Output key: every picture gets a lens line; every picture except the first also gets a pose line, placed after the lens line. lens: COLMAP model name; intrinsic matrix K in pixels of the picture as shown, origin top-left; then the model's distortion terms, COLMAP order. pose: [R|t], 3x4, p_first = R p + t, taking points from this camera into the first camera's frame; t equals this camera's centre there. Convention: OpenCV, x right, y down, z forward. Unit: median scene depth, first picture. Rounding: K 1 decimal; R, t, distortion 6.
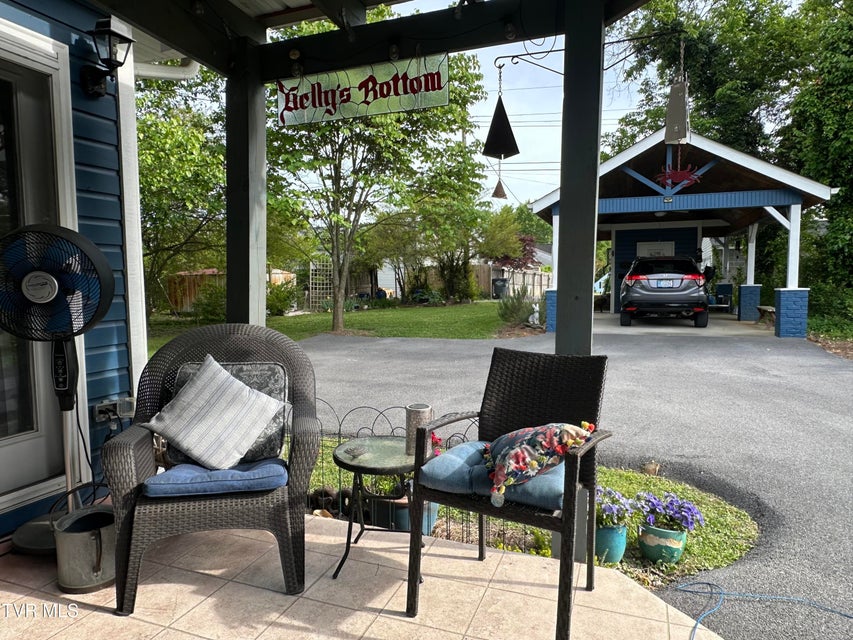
lens RADIAL K [[569.6, 0, 425.1], [0, 569.6, 319.6], [0, 0, 1]] dist [0.001293, 0.000165]
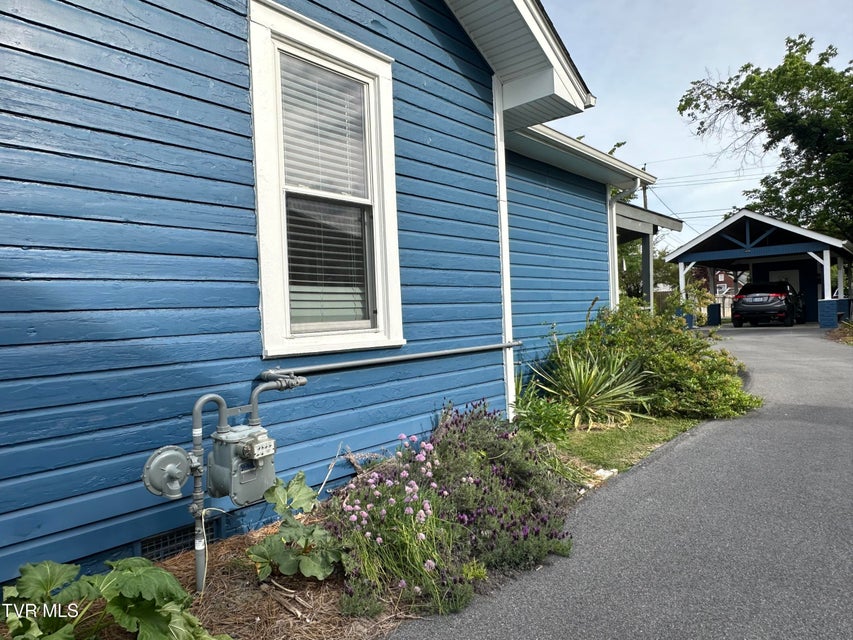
lens RADIAL K [[569.6, 0, 426.9], [0, 569.6, 320.5], [0, 0, 1]] dist [0.001293, 0.000165]
pose [[0.938008, -0.025342, -0.345687, 0.110889], [0.006035, 0.998367, -0.056813, 0.096537], [0.346562, 0.051205, 0.936628, -0.986426]]
